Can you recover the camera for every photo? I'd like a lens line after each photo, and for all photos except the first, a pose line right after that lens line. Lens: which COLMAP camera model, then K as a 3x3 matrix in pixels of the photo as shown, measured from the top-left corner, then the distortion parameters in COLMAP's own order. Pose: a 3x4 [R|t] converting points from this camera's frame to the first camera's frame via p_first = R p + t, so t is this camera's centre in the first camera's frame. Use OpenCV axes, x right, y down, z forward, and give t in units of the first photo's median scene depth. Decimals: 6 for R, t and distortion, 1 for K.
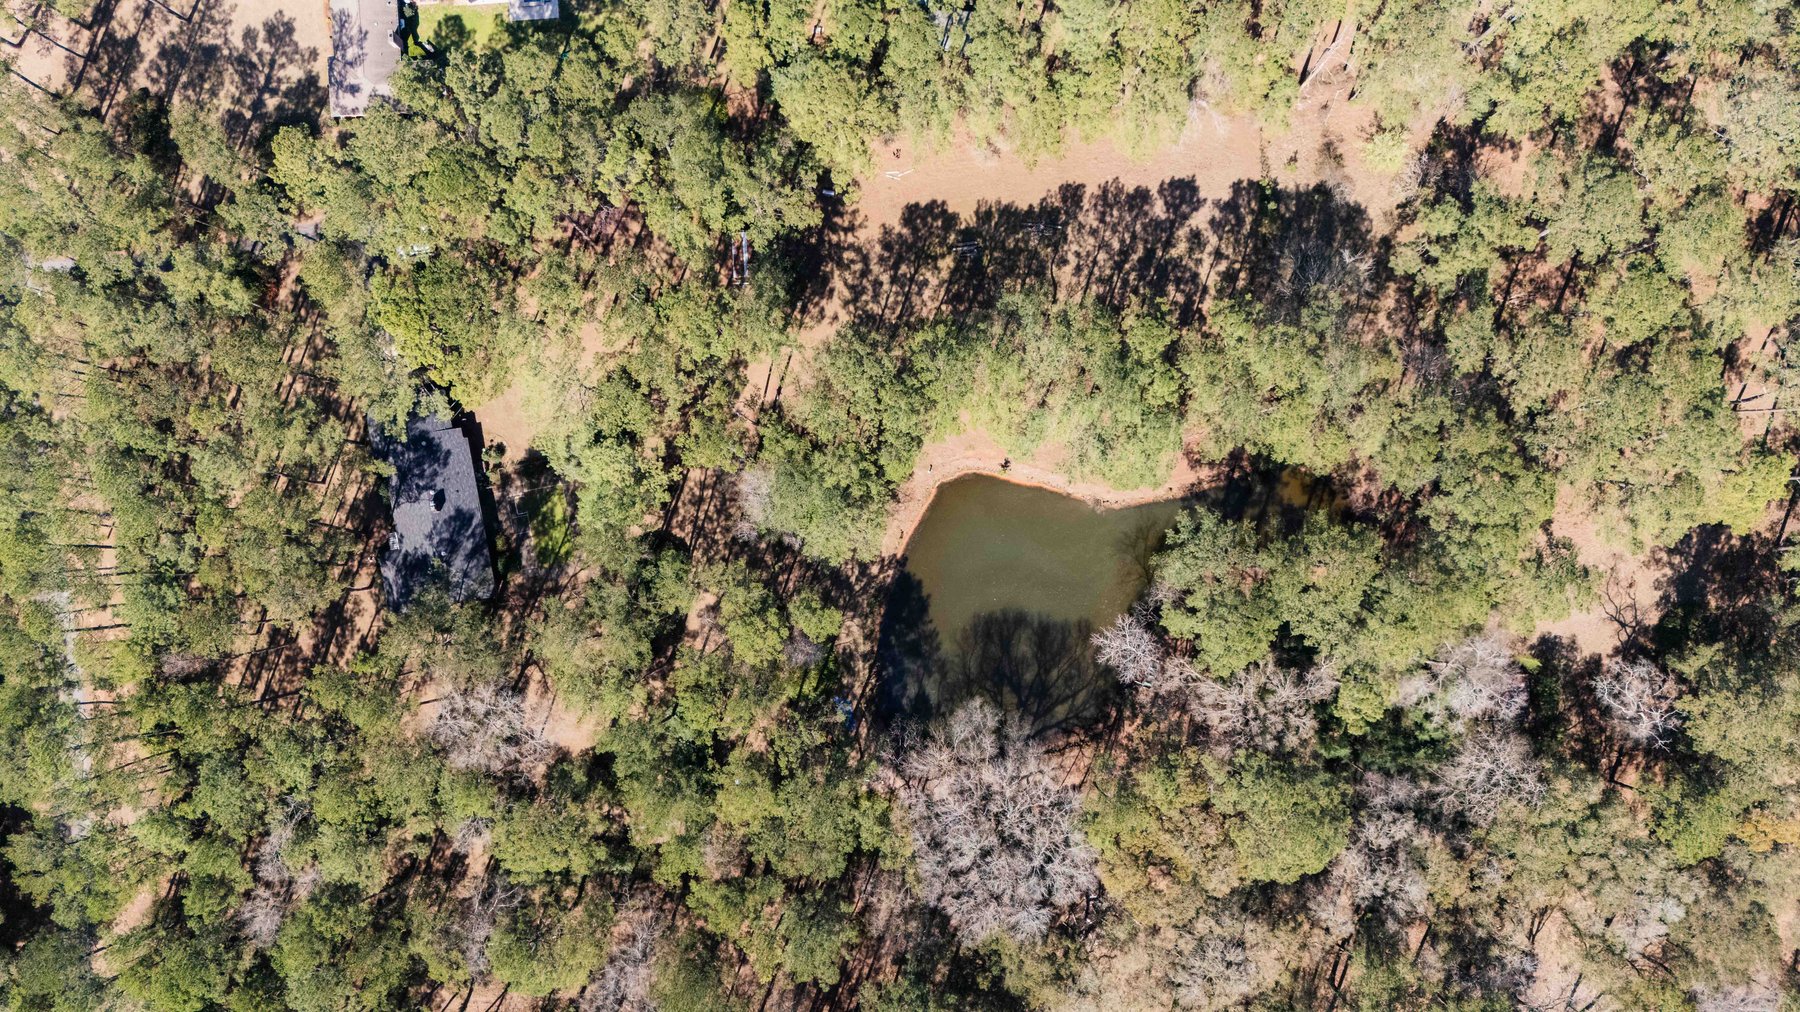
lens RADIAL K [[1379.1, 0, 848.0], [0, 1379.1, 529.4], [0, 0, 1]] dist [0.059805, -0.044879]
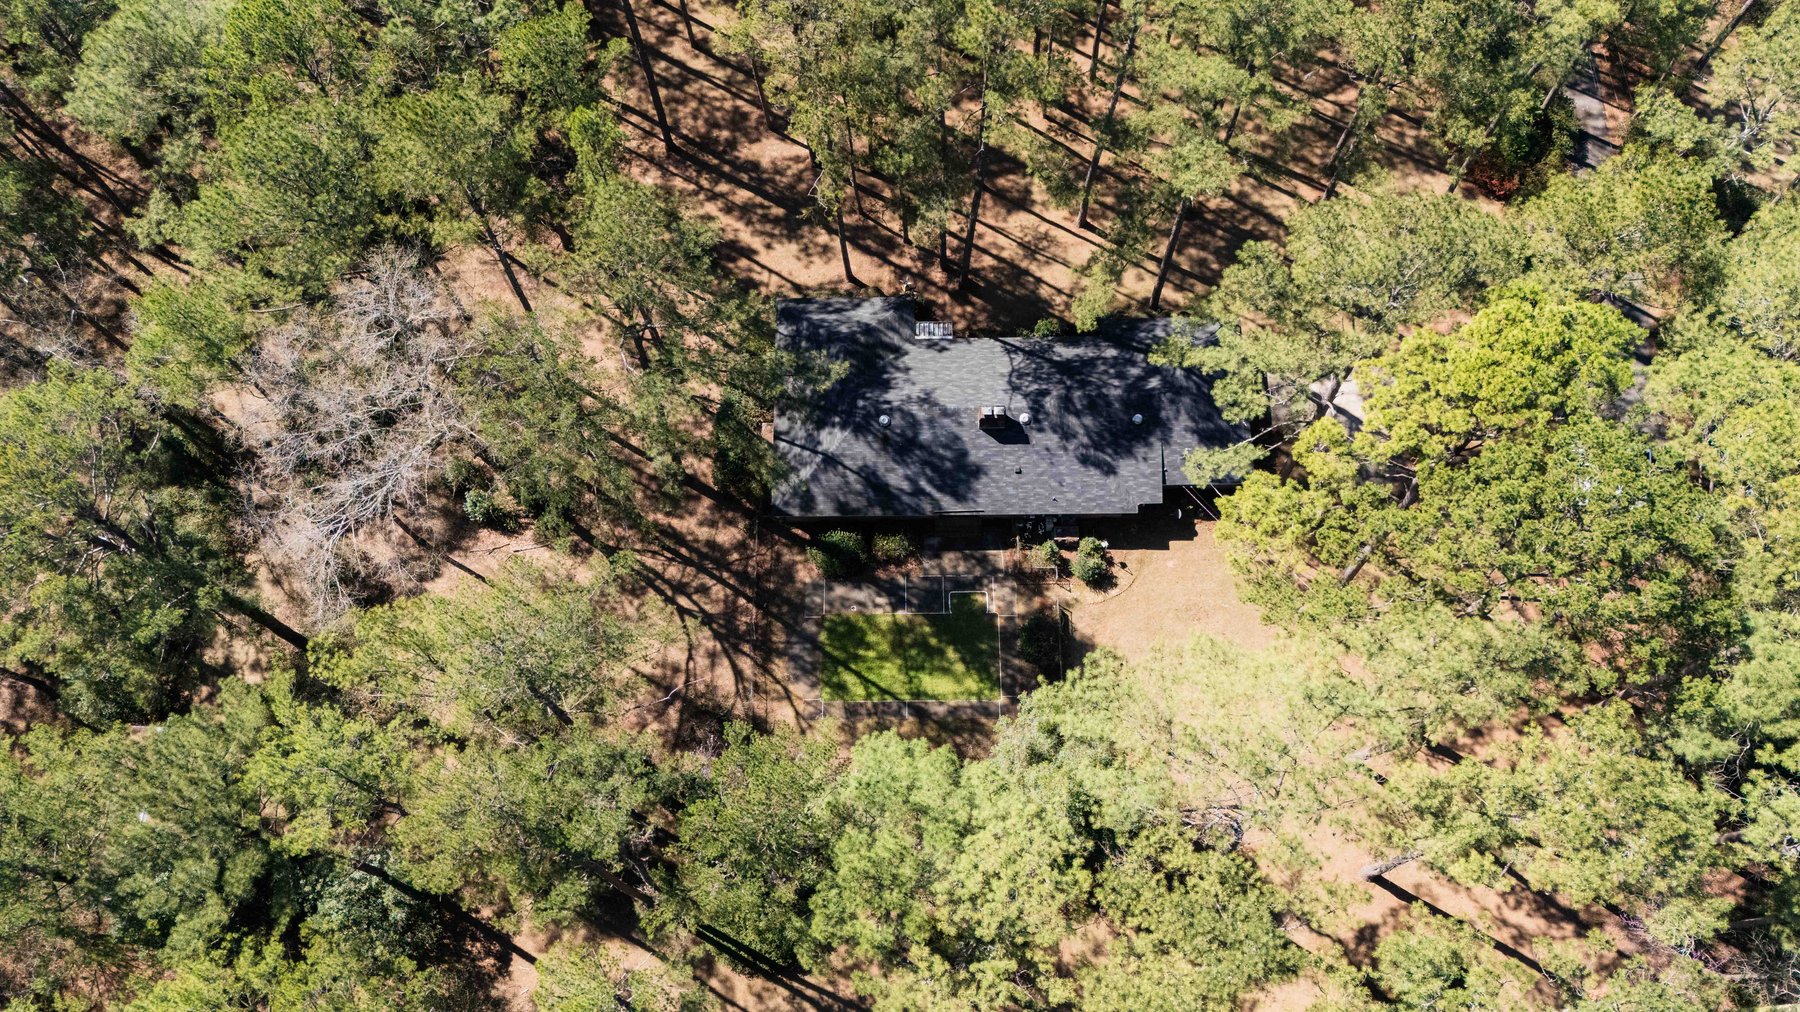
lens RADIAL K [[1379.1, 0, 886.2], [0, 1379.1, 560.4], [0, 0, 1]] dist [0.059805, -0.044879]
pose [[-0.178777, 0.945642, -0.271662, -0.127779], [-0.982255, -0.155634, 0.104655, -0.035981], [0.056686, 0.285551, 0.956686, 0.583368]]
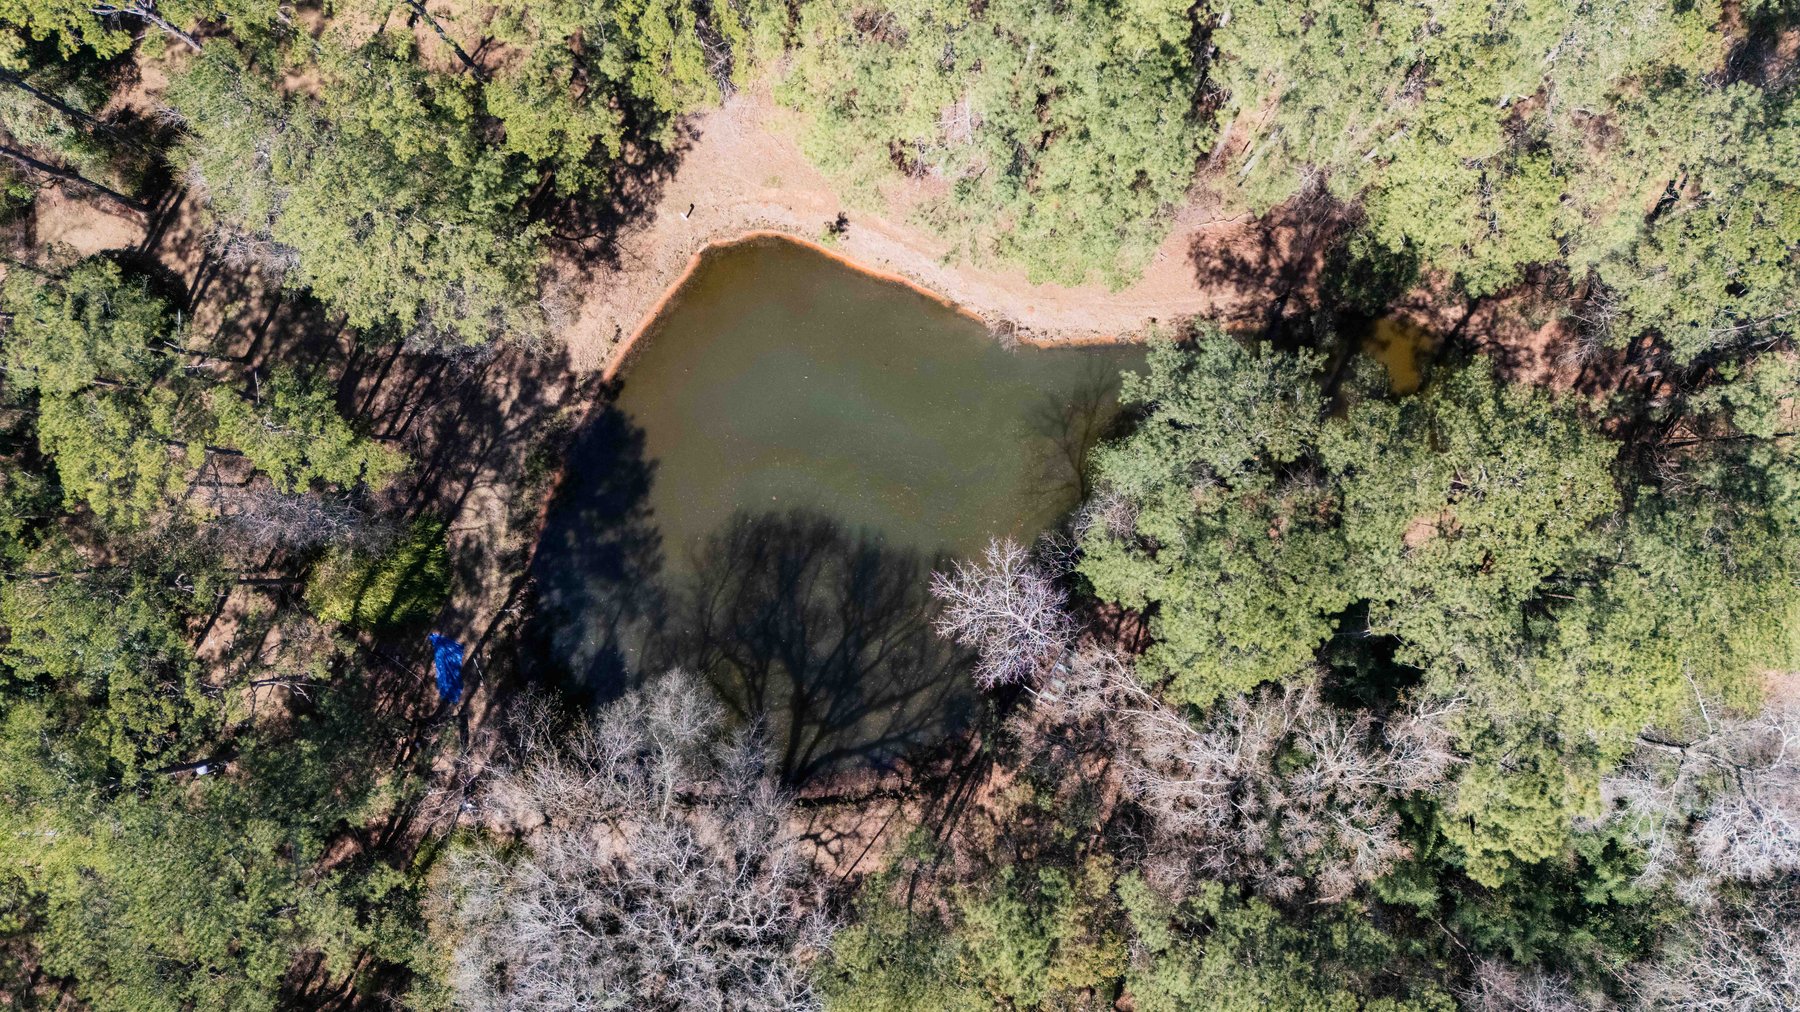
lens RADIAL K [[1379.1, 0, 845.4], [0, 1379.1, 517.5], [0, 0, 1]] dist [0.059805, -0.044879]
pose [[0.989010, 0.147828, -0.002328, 0.134576], [-0.147773, 0.988893, 0.015936, 0.050203], [0.004658, -0.015417, 0.999870, 0.495193]]
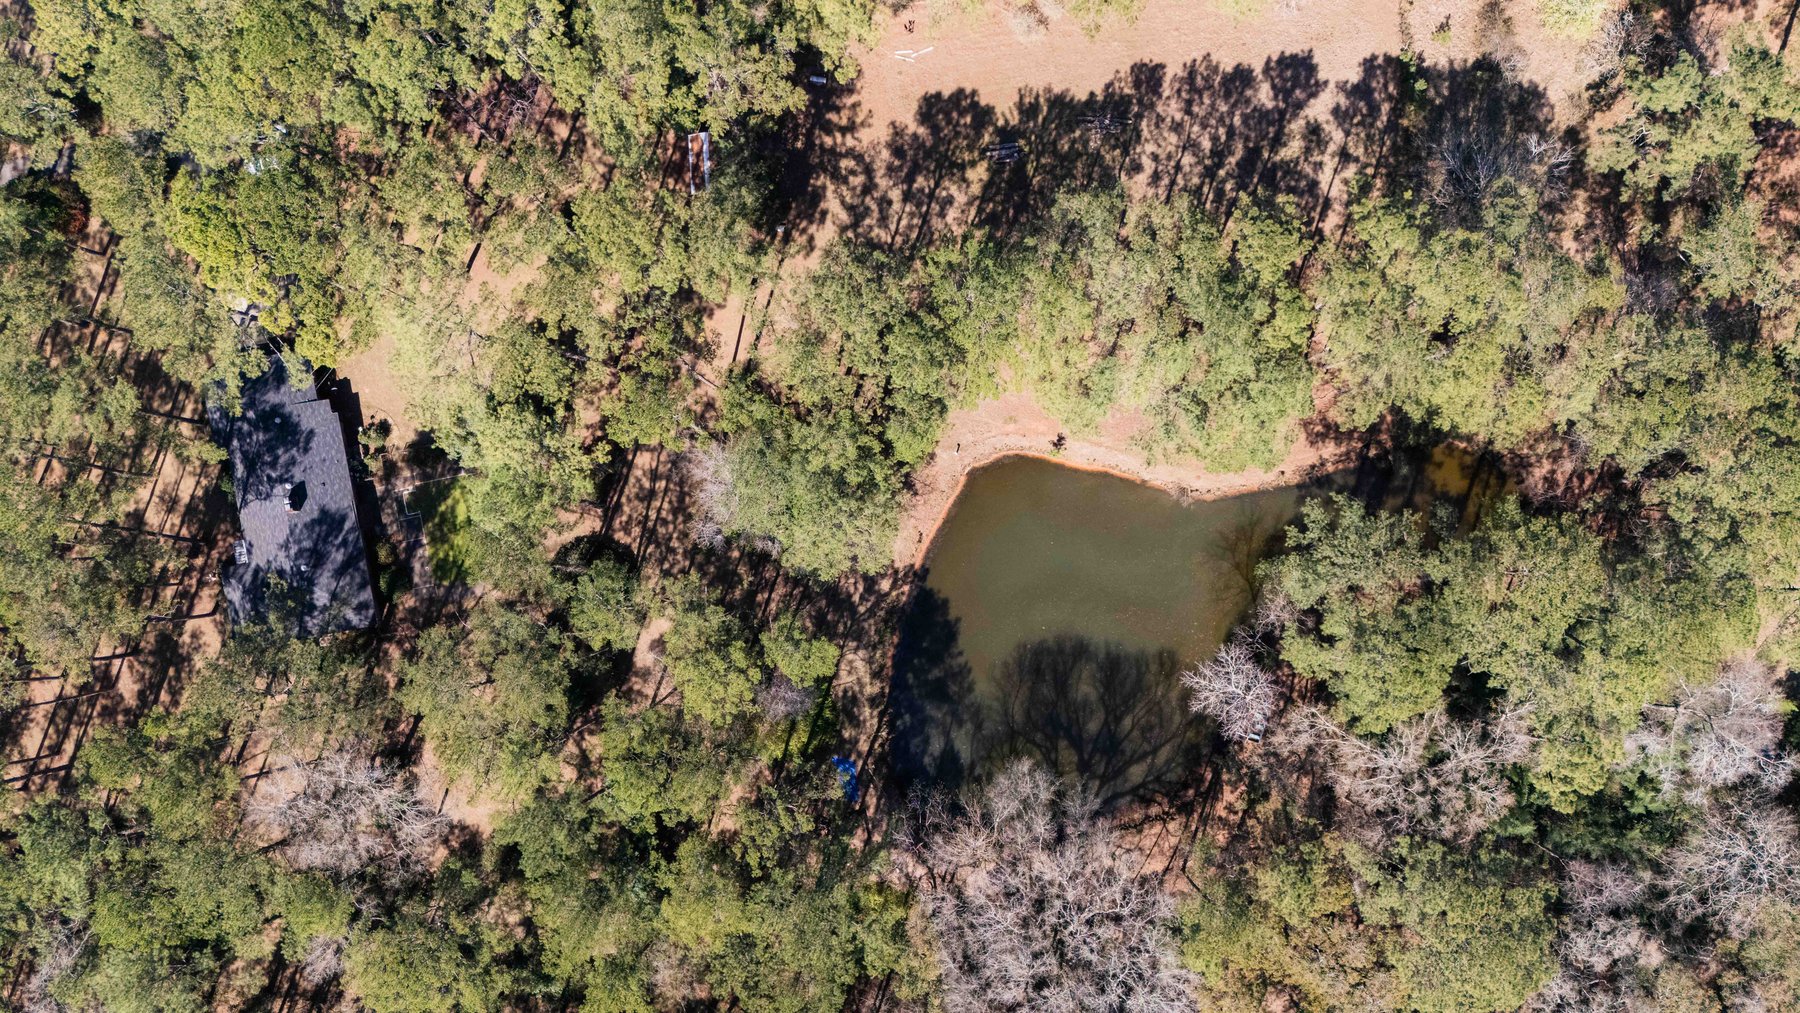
lens RADIAL K [[1379.1, 0, 874.3], [0, 1379.1, 564.5], [0, 0, 1]] dist [0.059805, -0.044879]
pose [[0.999956, -0.008785, -0.003200, 0.016068], [0.008836, 0.999830, 0.016167, 0.006015], [0.003058, -0.016194, 0.999864, 0.253295]]
